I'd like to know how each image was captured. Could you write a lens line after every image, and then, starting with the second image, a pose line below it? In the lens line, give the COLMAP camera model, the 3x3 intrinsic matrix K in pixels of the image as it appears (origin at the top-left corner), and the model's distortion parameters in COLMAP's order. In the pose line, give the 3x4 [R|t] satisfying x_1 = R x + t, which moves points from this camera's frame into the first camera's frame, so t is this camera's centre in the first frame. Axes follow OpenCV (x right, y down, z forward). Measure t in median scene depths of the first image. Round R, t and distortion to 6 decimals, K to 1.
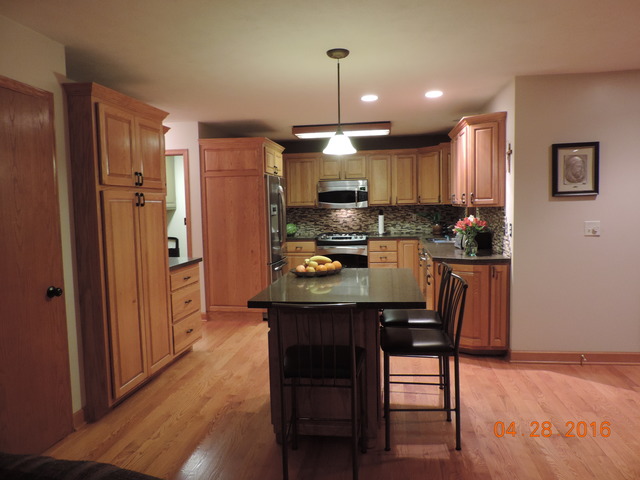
lens RADIAL K [[455.1, 0, 320.6], [0, 455.1, 241.7], [0, 0, 1]] dist [-0.023492, 0.010246]
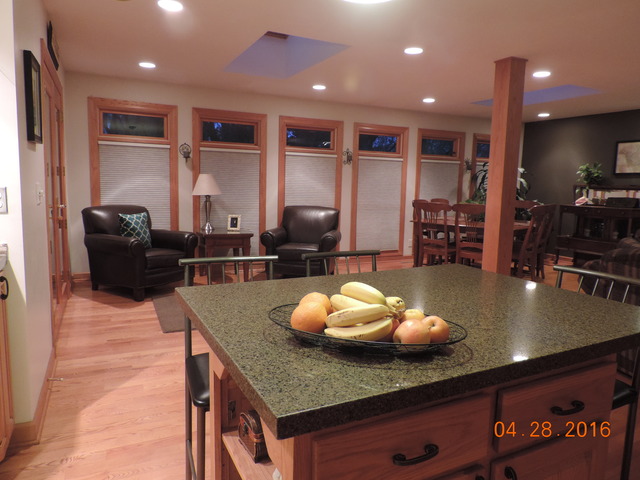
lens RADIAL K [[455.1, 0, 324.5], [0, 455.1, 240.1], [0, 0, 1]] dist [-0.023492, 0.010246]
pose [[-0.580329, -0.080060, 0.810437, -0.152472], [0.057362, 0.988666, 0.138742, -0.018512], [-0.812359, 0.127005, -0.569160, 0.805666]]
